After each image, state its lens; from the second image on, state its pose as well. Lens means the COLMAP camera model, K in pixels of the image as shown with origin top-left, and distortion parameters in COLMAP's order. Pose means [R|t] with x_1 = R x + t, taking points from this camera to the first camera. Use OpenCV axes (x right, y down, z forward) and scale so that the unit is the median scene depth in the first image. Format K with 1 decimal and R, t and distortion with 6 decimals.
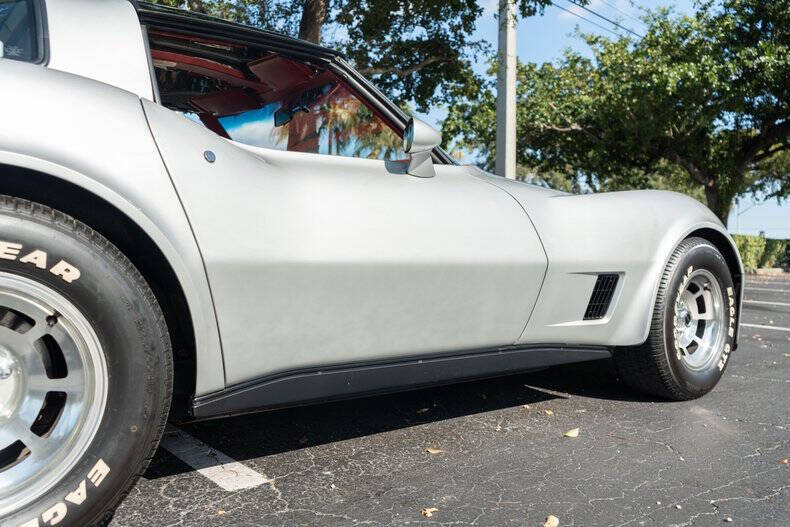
lens RADIAL K [[665.9, 0, 395.9], [0, 665.9, 286.4], [0, 0, 1]] dist [-0.006356, -0.005135]
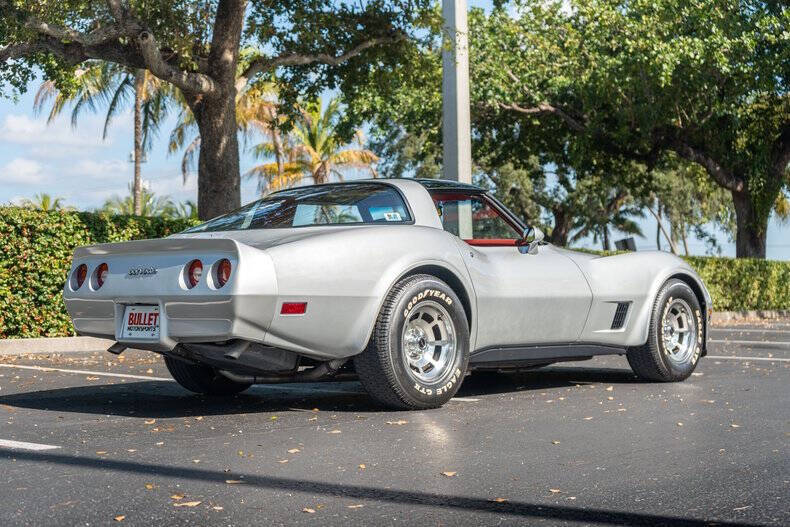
lens RADIAL K [[1384.2, 0, 393.9], [0, 1384.2, 285.0], [0, 0, 1]] dist [0.005248, -0.190120]
pose [[0.985358, -0.024306, 0.168757, -0.705877], [0.034628, 0.997687, -0.058494, 0.102127], [-0.166945, 0.063482, 0.983920, -1.973013]]
